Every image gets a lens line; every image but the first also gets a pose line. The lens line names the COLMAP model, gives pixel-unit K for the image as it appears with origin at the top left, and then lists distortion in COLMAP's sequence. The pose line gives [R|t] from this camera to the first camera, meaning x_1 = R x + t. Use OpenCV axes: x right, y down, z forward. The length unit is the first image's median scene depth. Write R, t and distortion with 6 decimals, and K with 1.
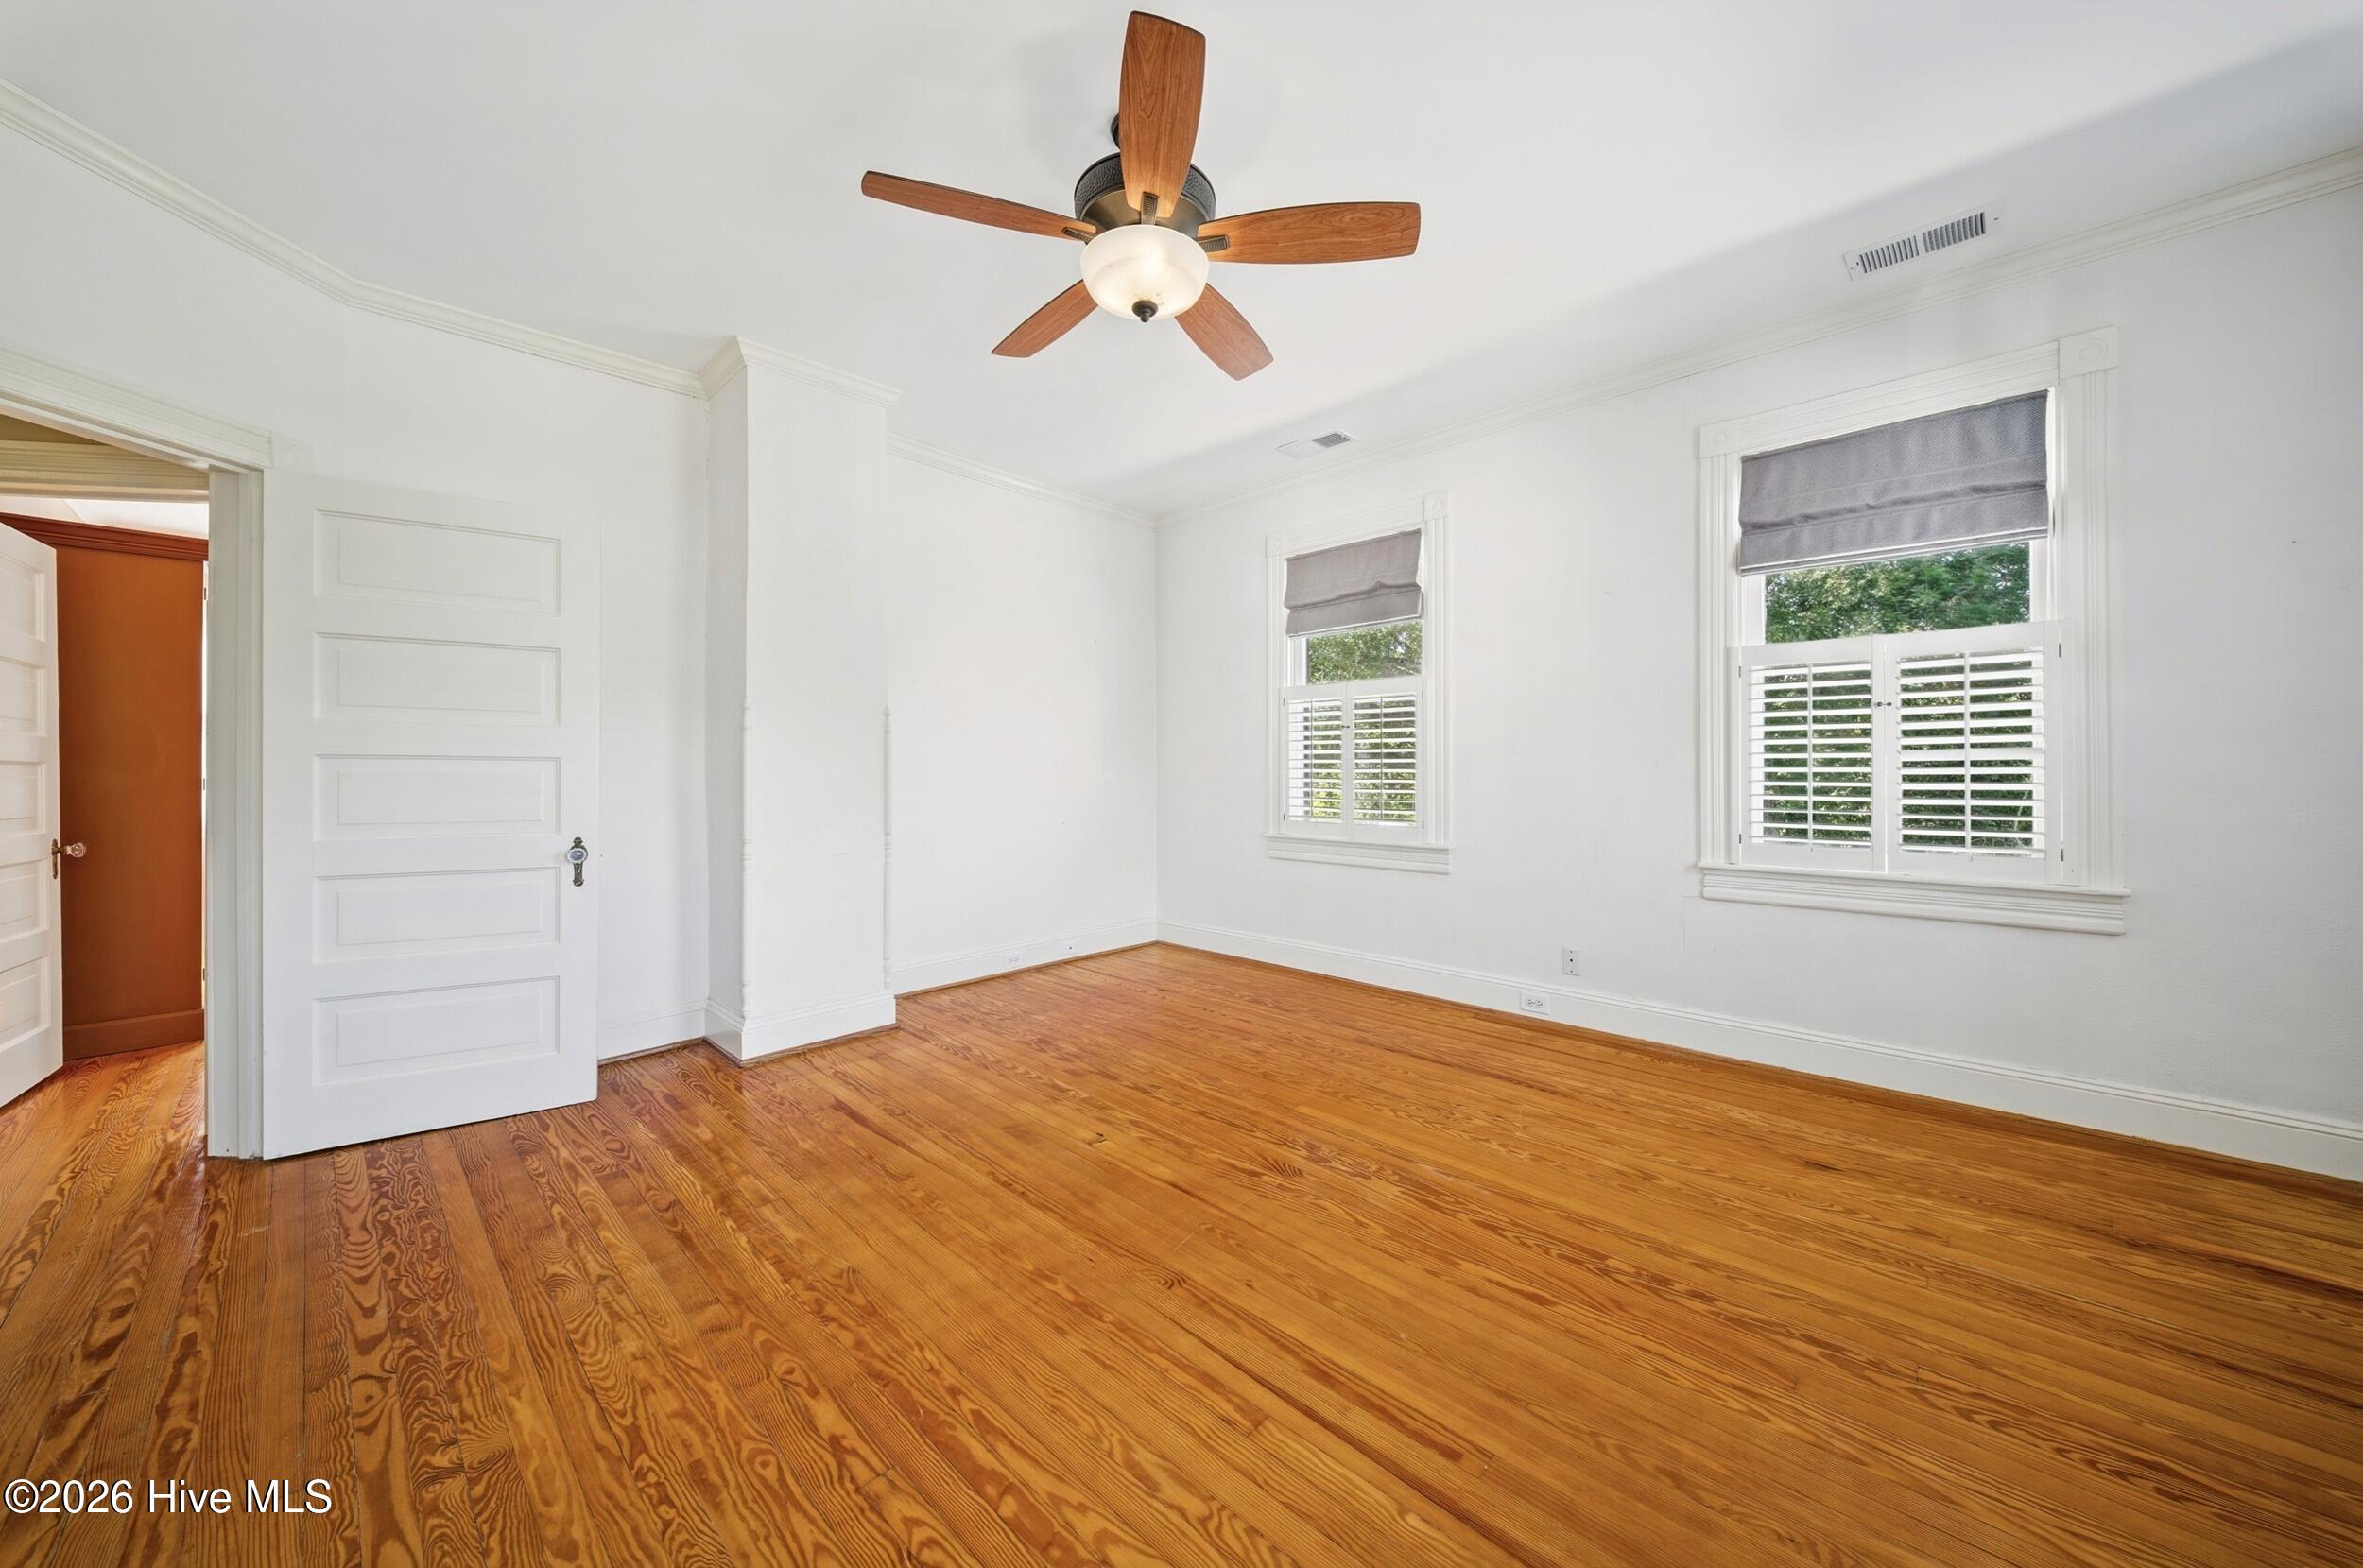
lens RADIAL K [[836.0, 0, 1179.0], [0, 836.0, 782.1], [0, 0, 1]] dist [0.018669, -0.009777]
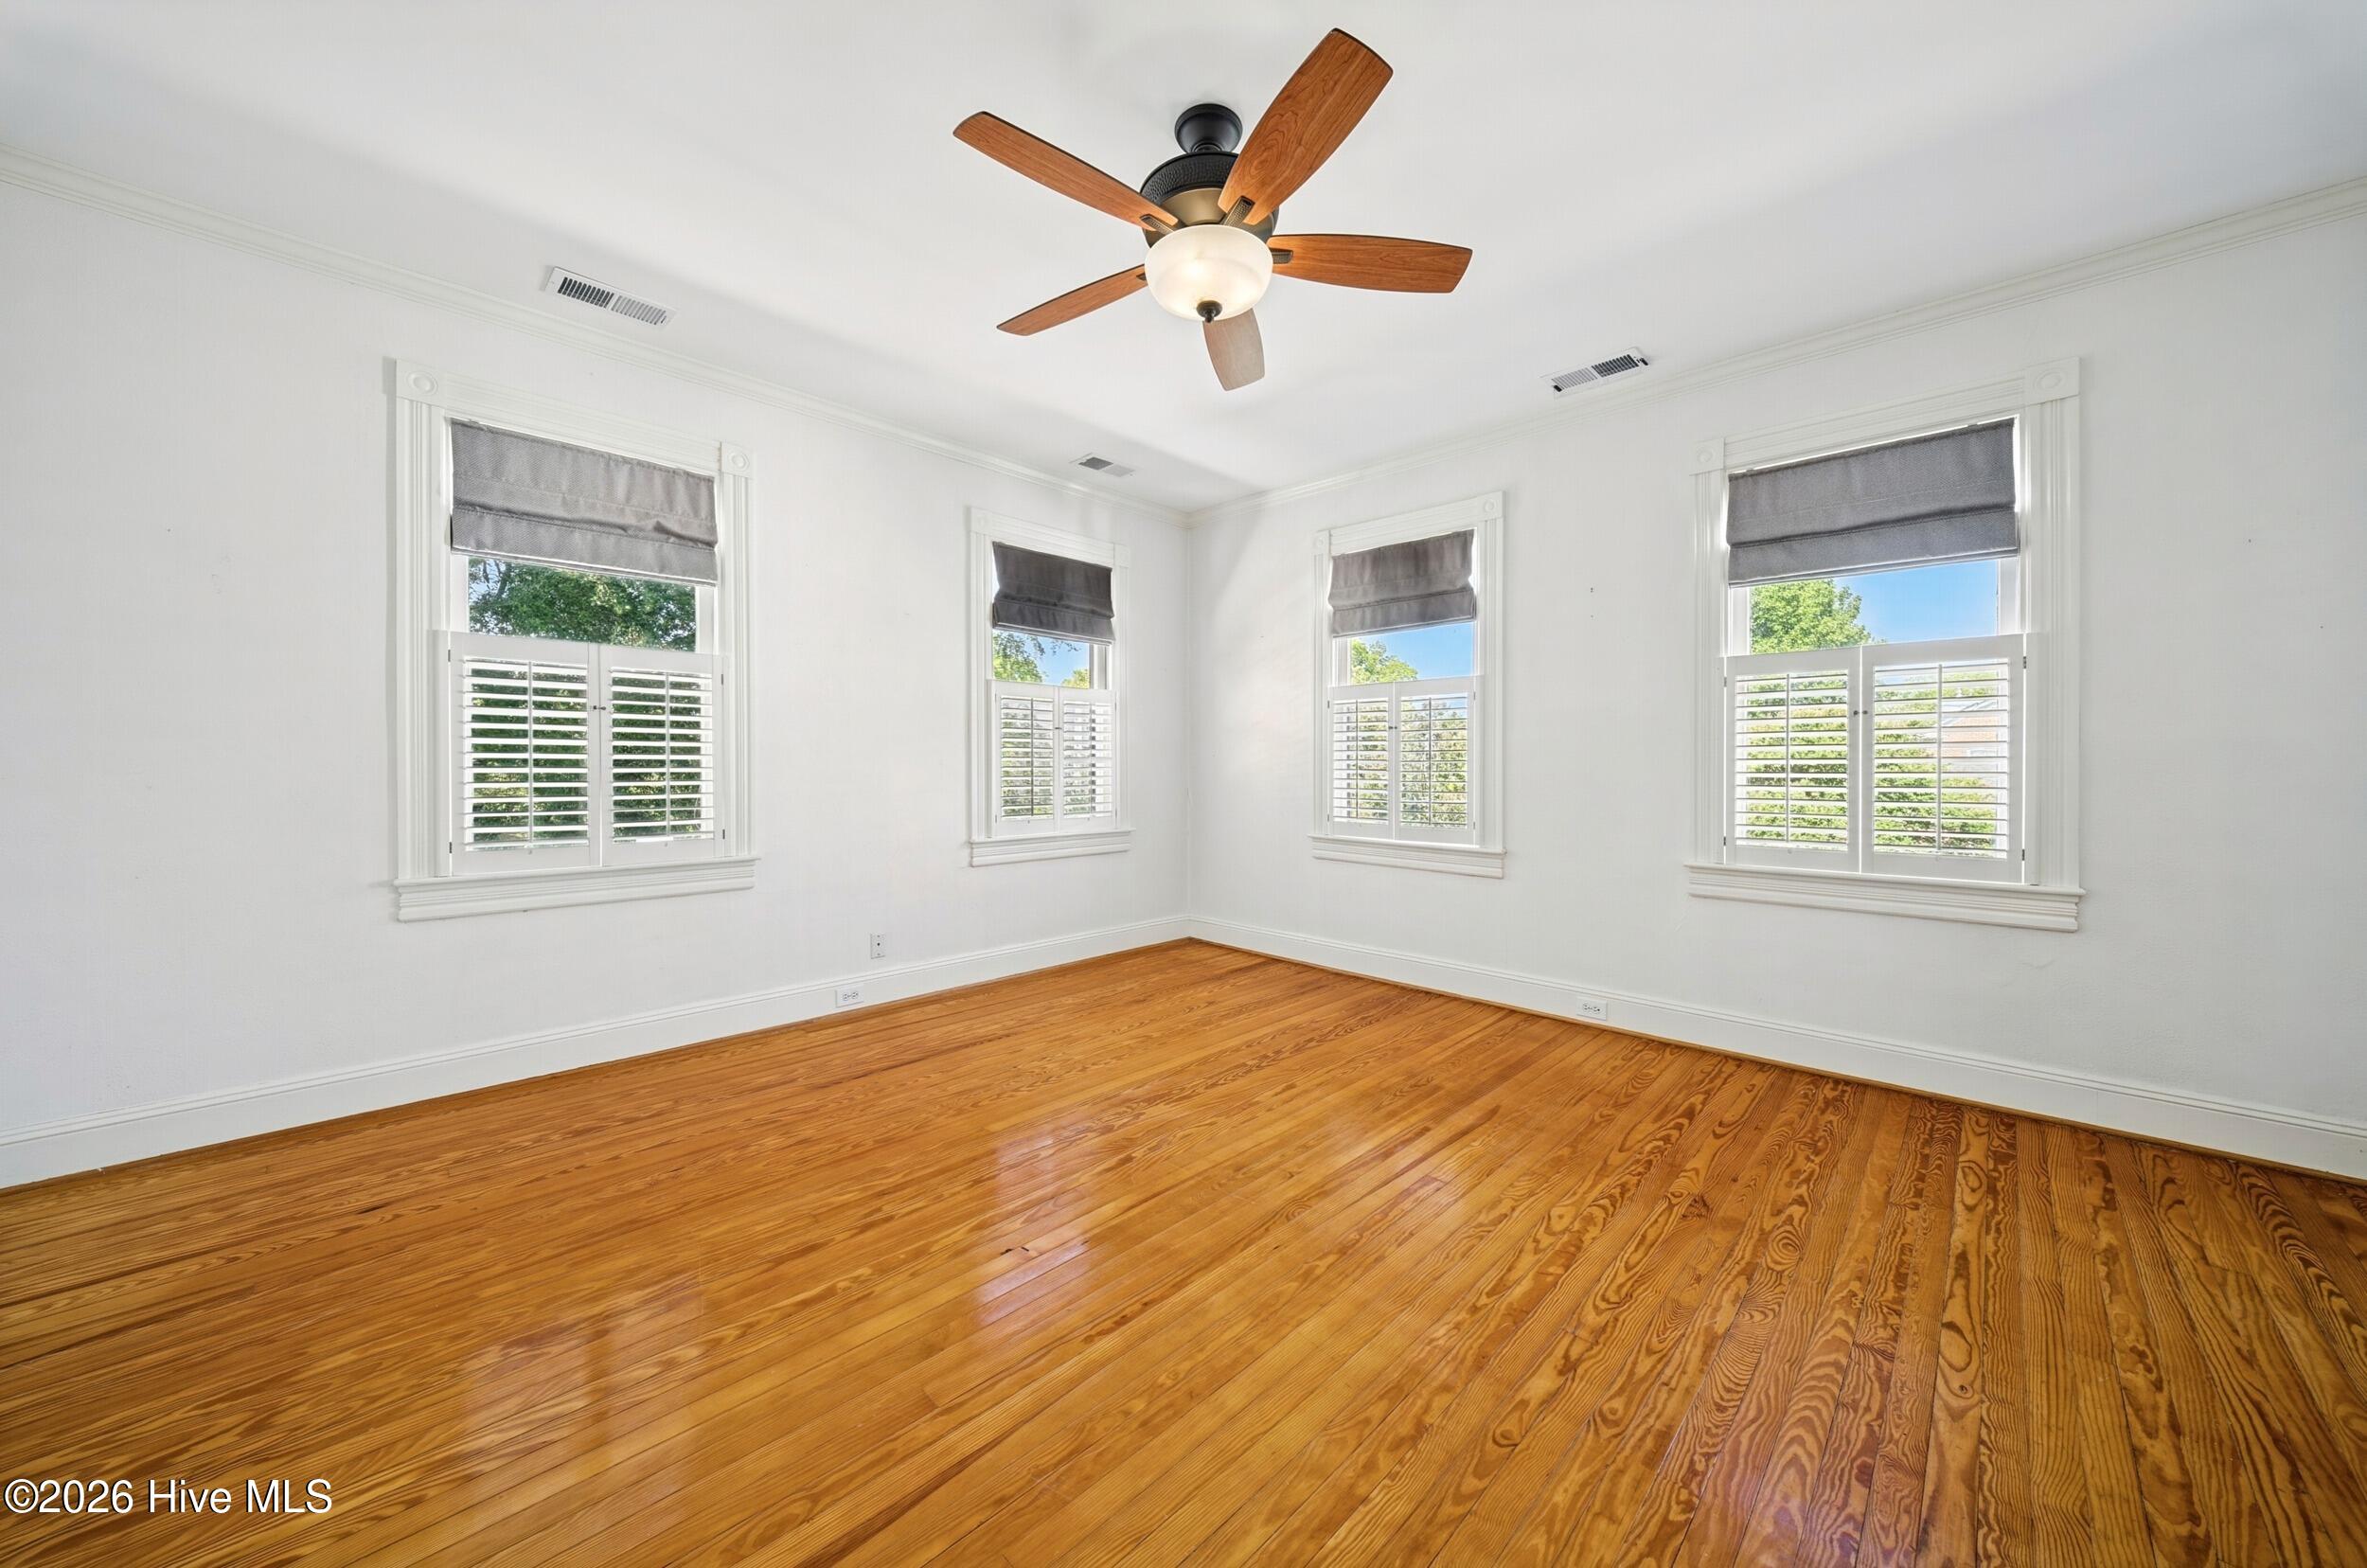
lens RADIAL K [[837.5, 0, 1181.0], [0, 837.5, 782.1], [0, 0, 1]] dist [0.018669, -0.009777]
pose [[0.004183, -0.017866, 0.999832, -0.802253], [0.016964, 0.999698, 0.017792, -0.012867], [-0.999847, 0.016887, 0.004485, 0.789237]]
